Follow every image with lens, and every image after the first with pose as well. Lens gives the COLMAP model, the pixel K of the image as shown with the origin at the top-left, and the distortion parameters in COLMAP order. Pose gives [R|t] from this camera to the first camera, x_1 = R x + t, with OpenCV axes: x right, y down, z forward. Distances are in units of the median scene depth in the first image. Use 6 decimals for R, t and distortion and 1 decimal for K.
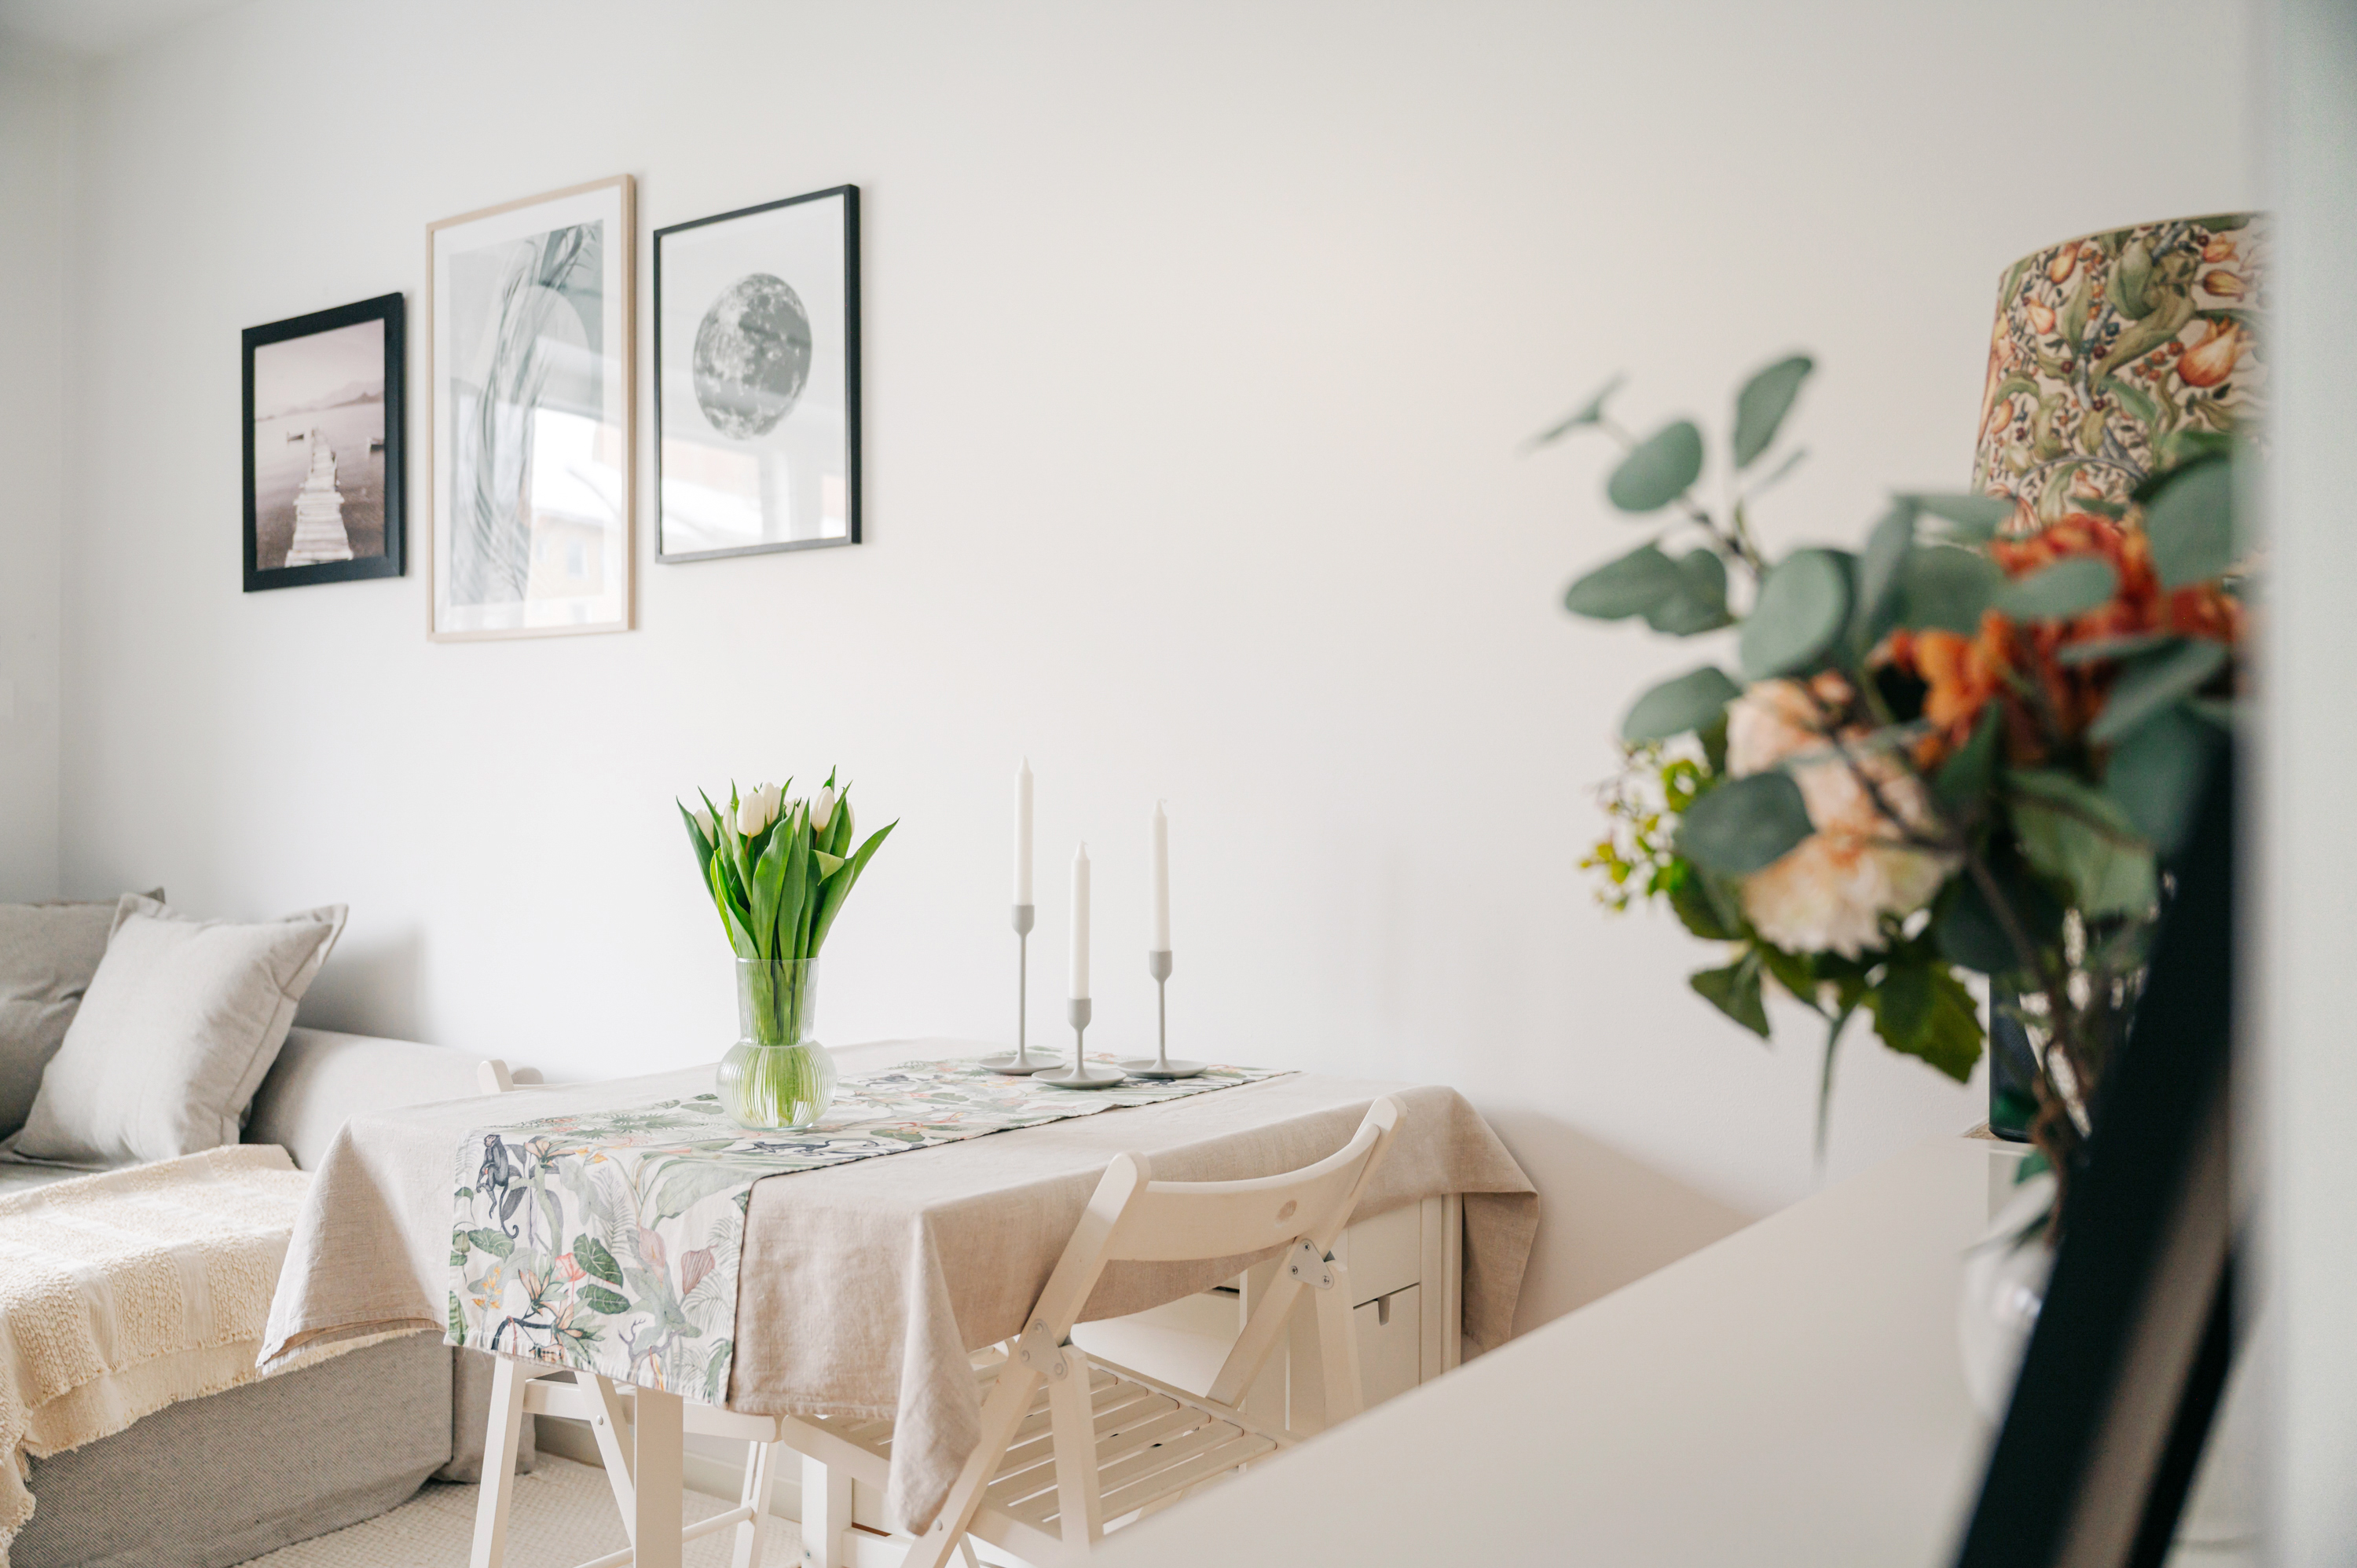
lens RADIAL K [[2045.4, 0, 1155.8], [0, 2045.4, 806.0], [0, 0, 1]] dist [0.031196, 0.015027]
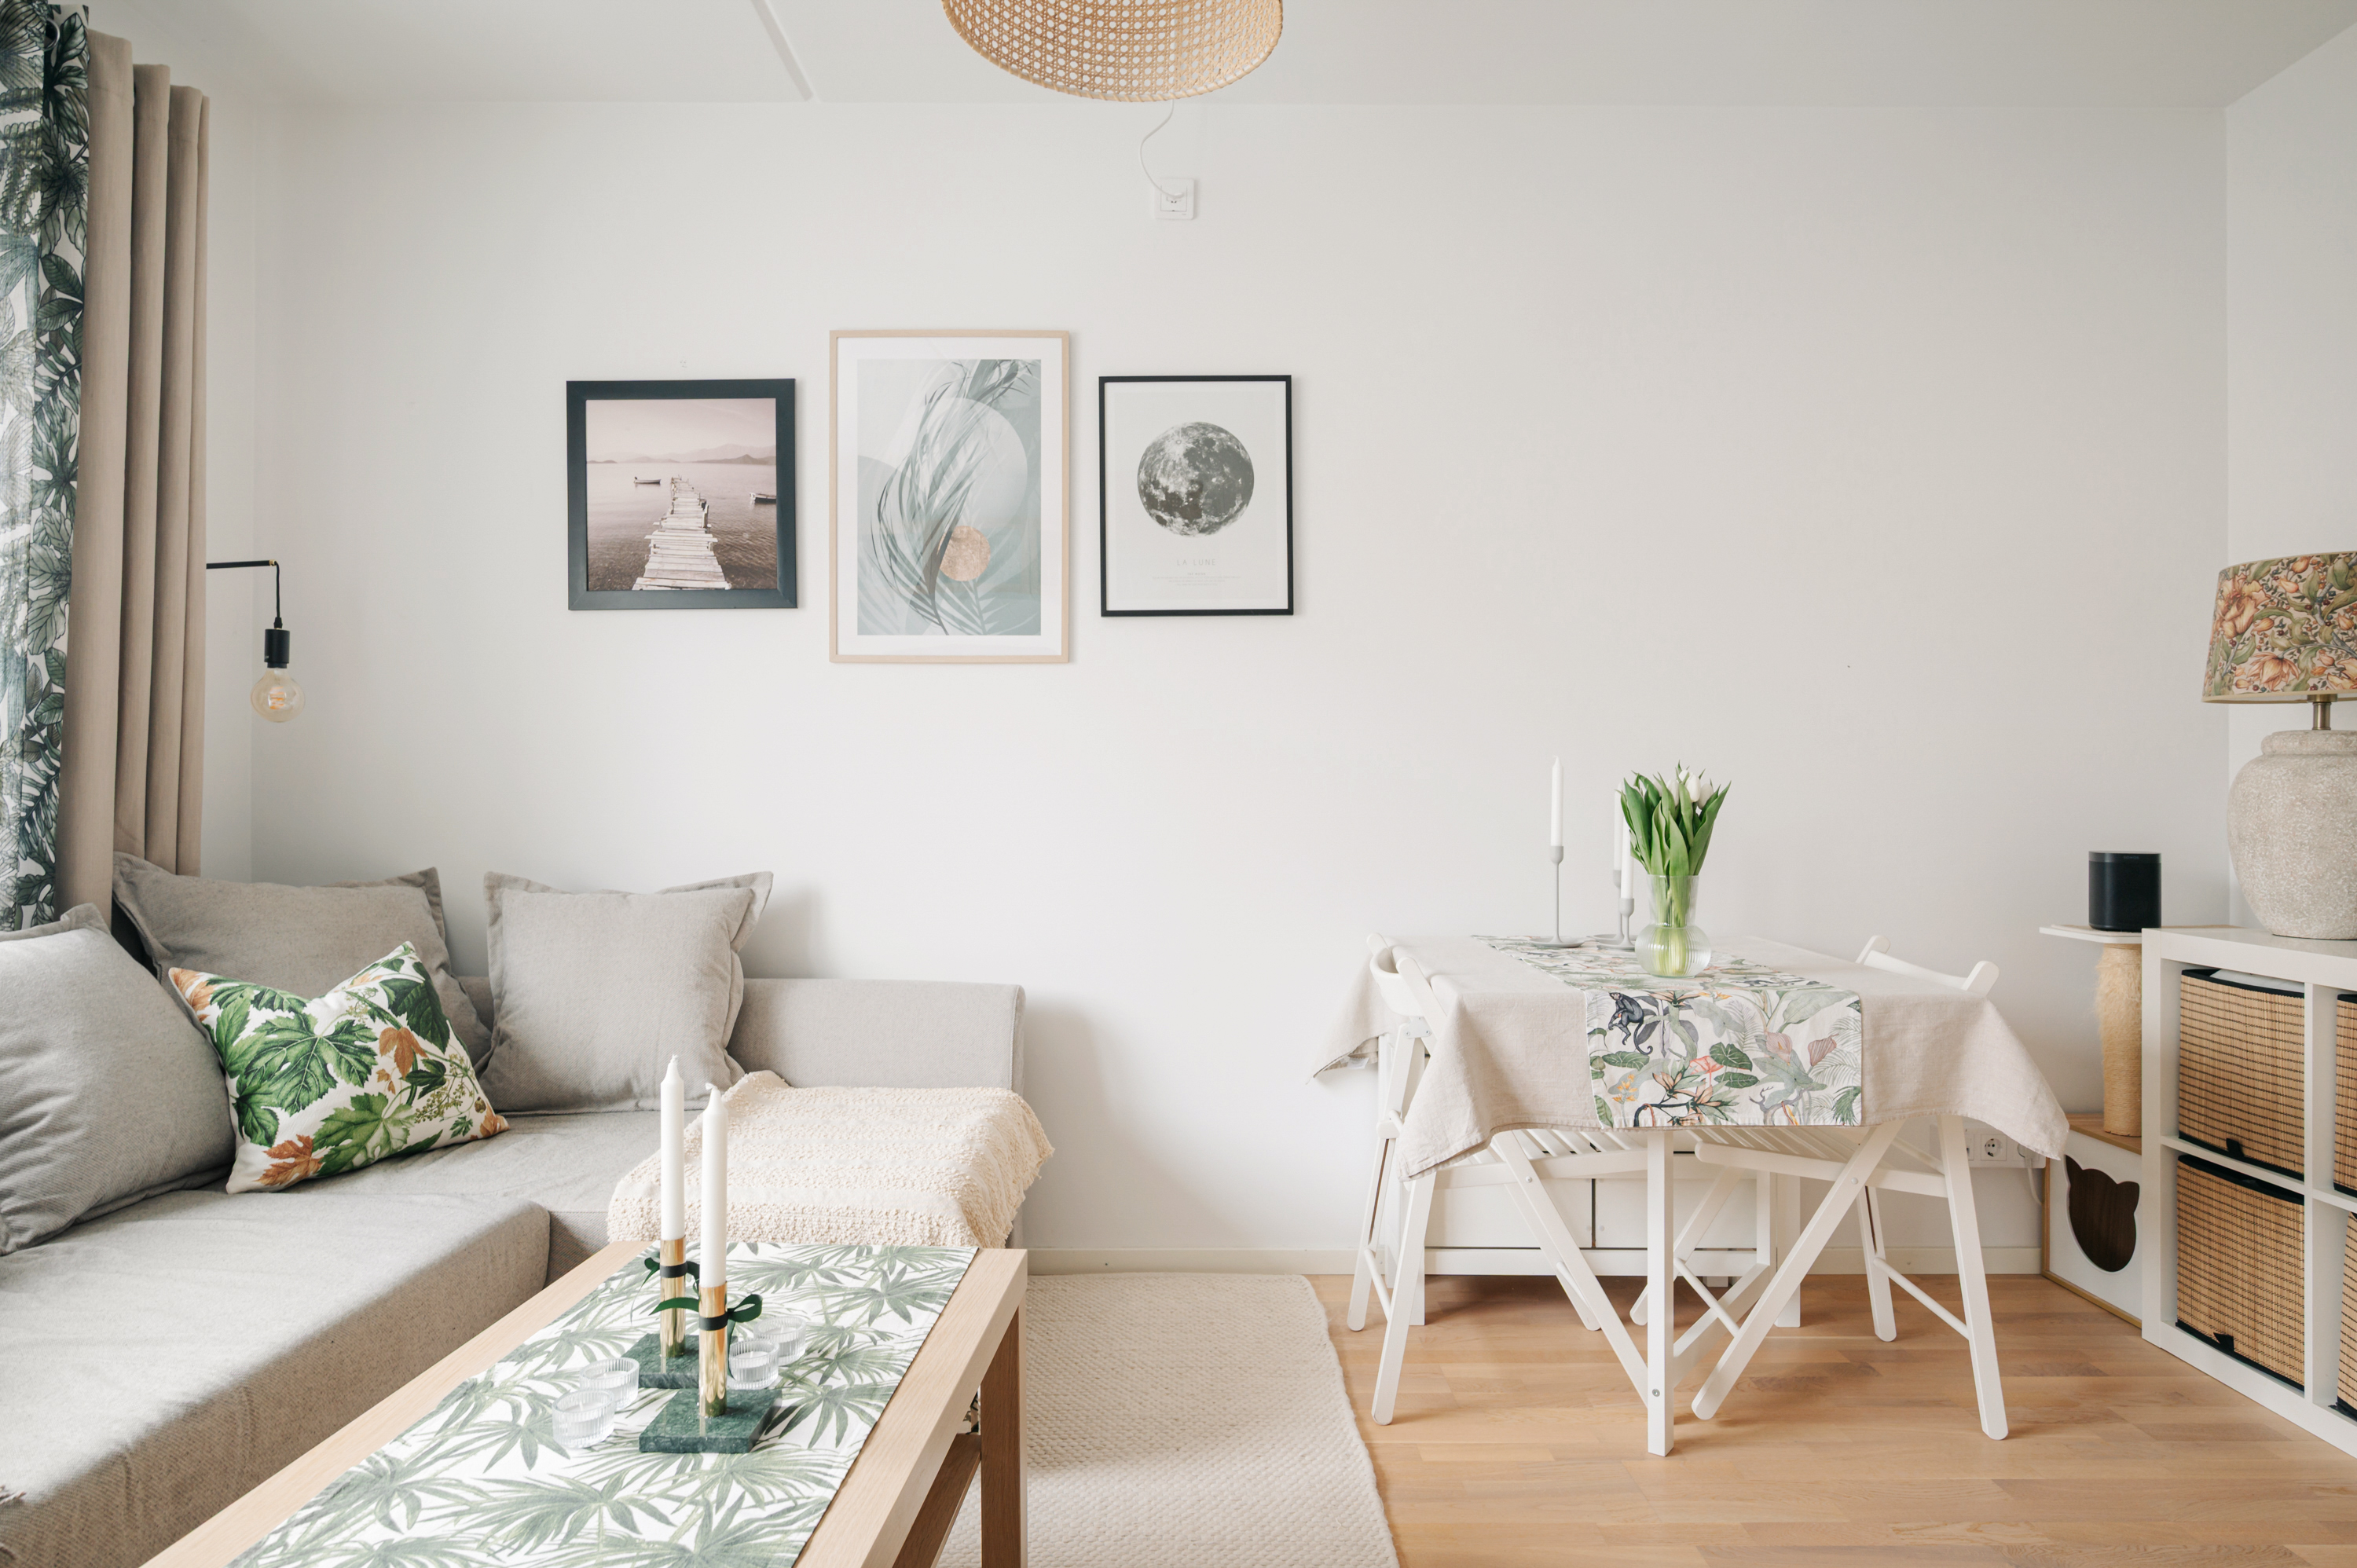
lens RADIAL K [[1409.1, 0, 1173.5], [0, 1409.1, 789.5], [0, 0, 1]] dist [-0.002255, -0.007378]
pose [[0.811379, -0.000643, 0.584521, -1.018119], [0.005576, 0.999962, -0.006640, 0.007866], [-0.584494, 0.008647, 0.811352, 0.264918]]
